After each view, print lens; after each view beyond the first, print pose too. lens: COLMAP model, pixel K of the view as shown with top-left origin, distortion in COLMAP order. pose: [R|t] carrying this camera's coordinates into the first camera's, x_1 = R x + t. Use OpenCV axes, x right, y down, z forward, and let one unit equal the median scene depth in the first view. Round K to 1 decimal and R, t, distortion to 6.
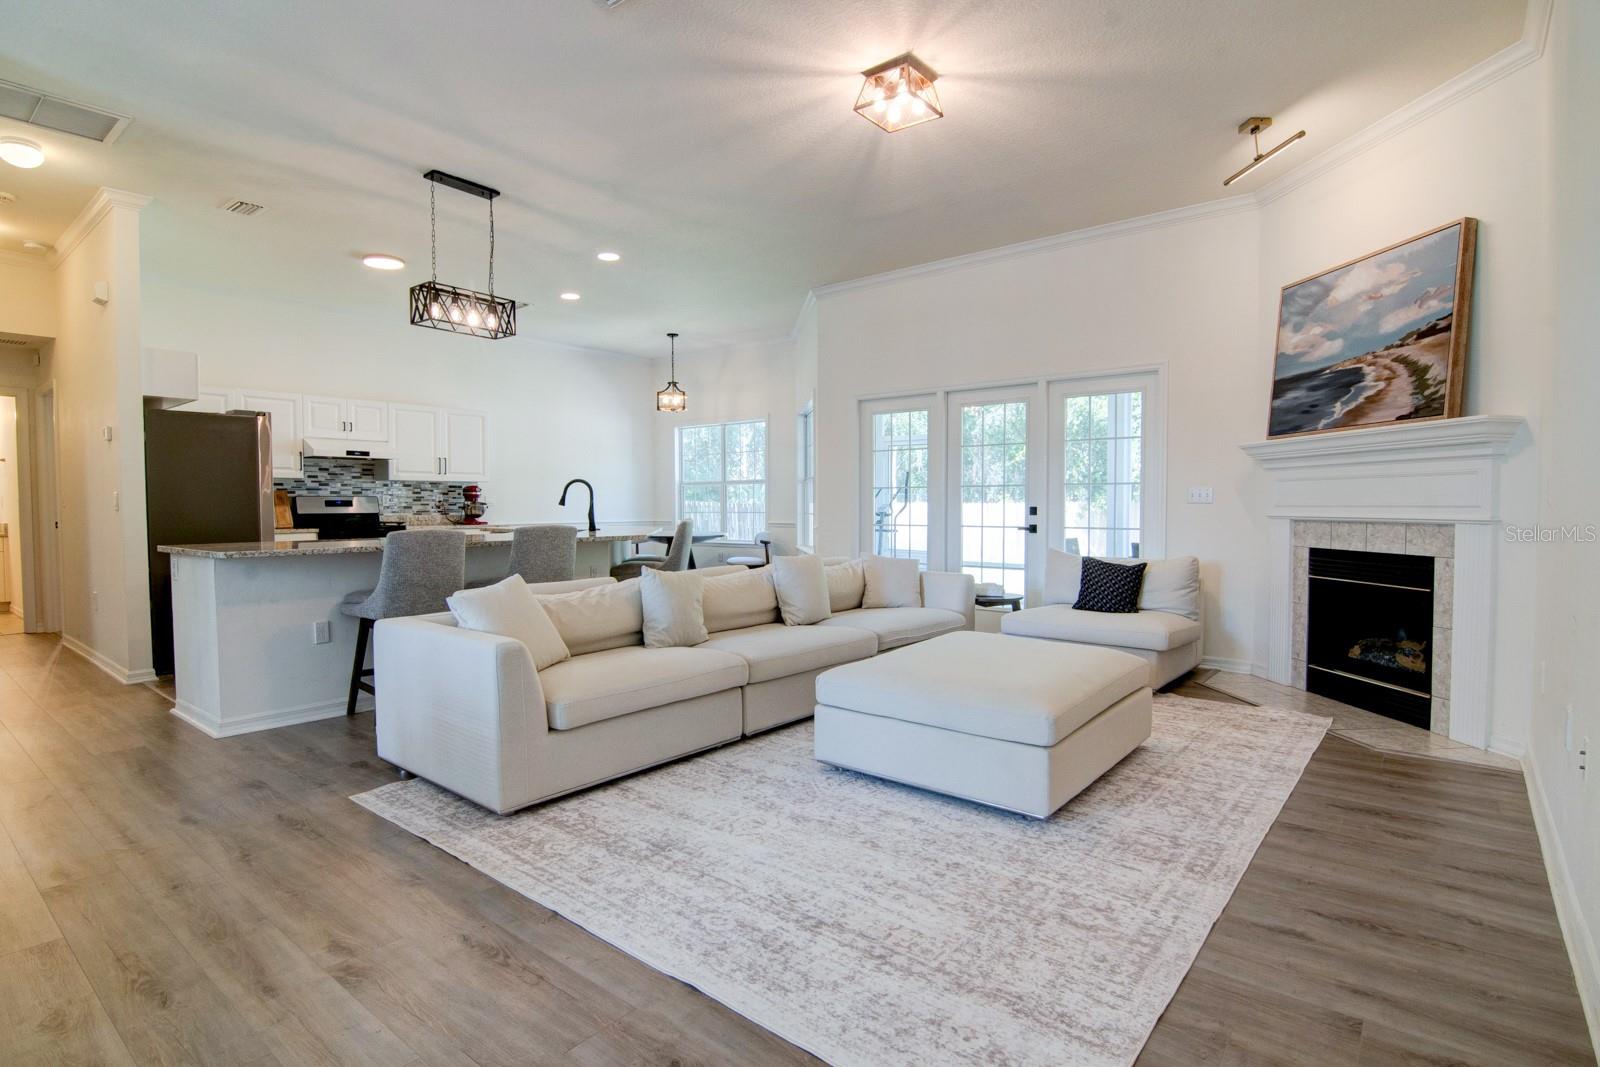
lens RADIAL K [[806.5, 0, 794.7], [0, 806.5, 534.5], [0, 0, 1]] dist [-0.000366, -0.012308]
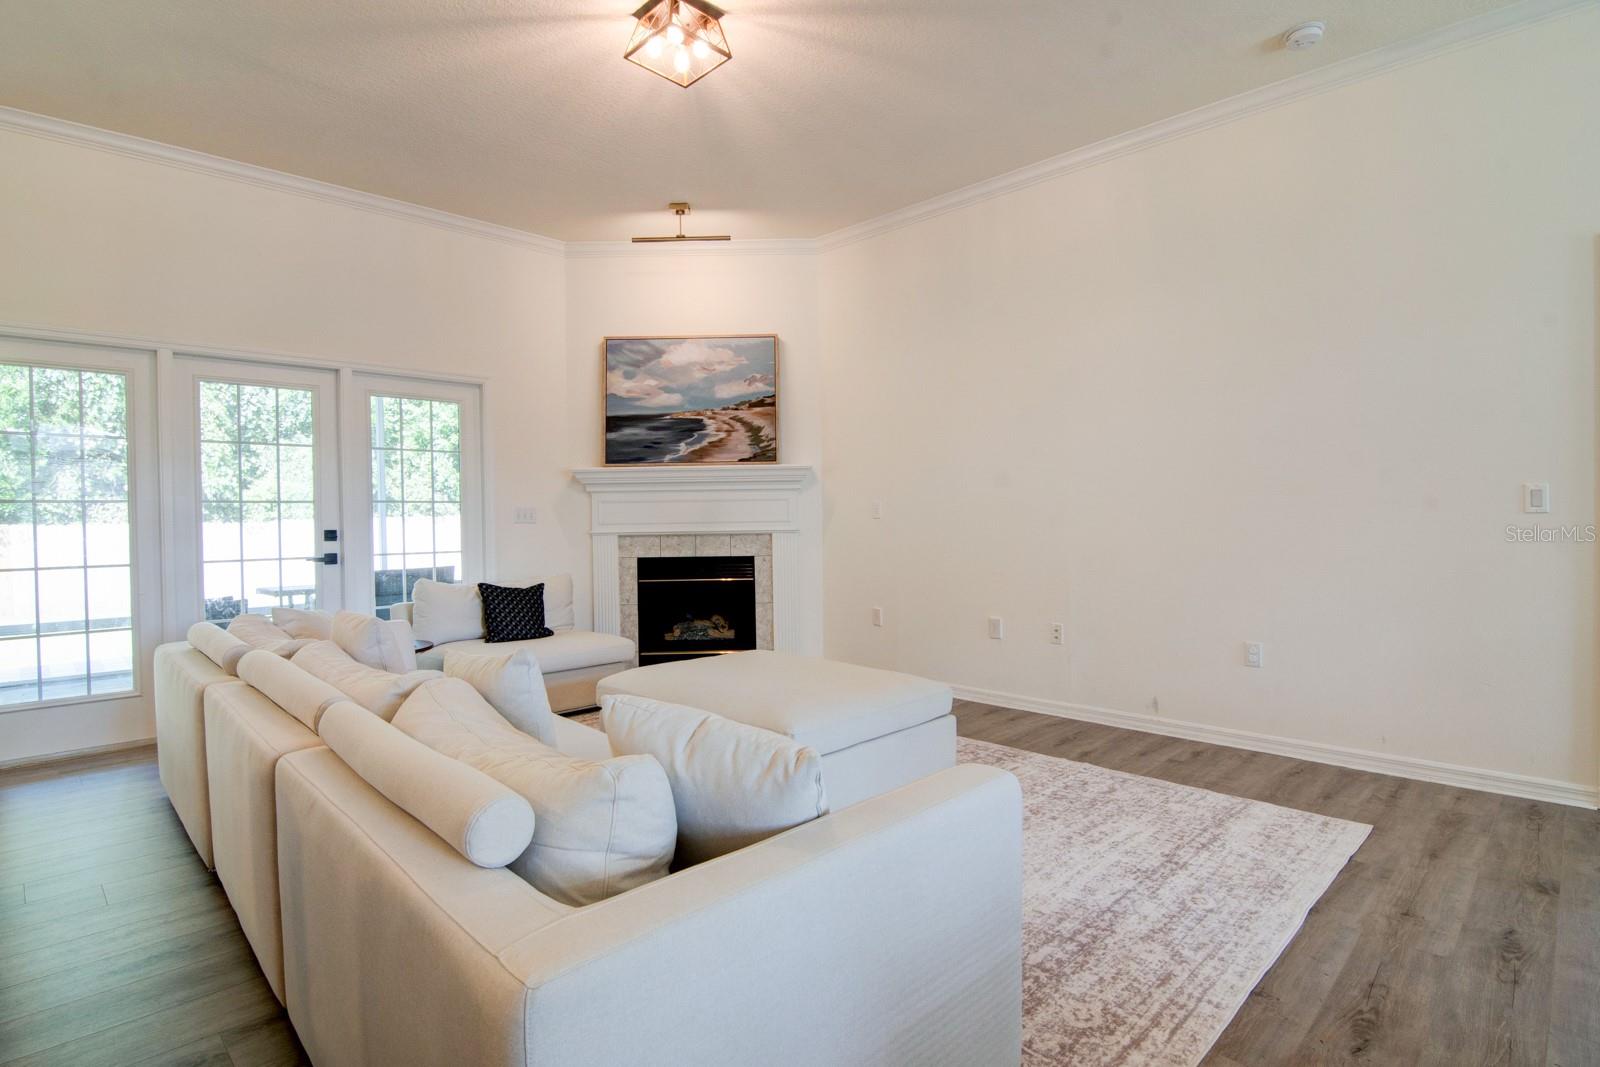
lens RADIAL K [[806.5, 0, 794.7], [0, 806.5, 534.5], [0, 0, 1]] dist [-0.000366, -0.012308]
pose [[0.099672, -0.021131, 0.994796, -0.615521], [0.050934, 0.998572, 0.016108, -0.029472], [-0.993716, 0.049064, 0.100606, 0.713529]]
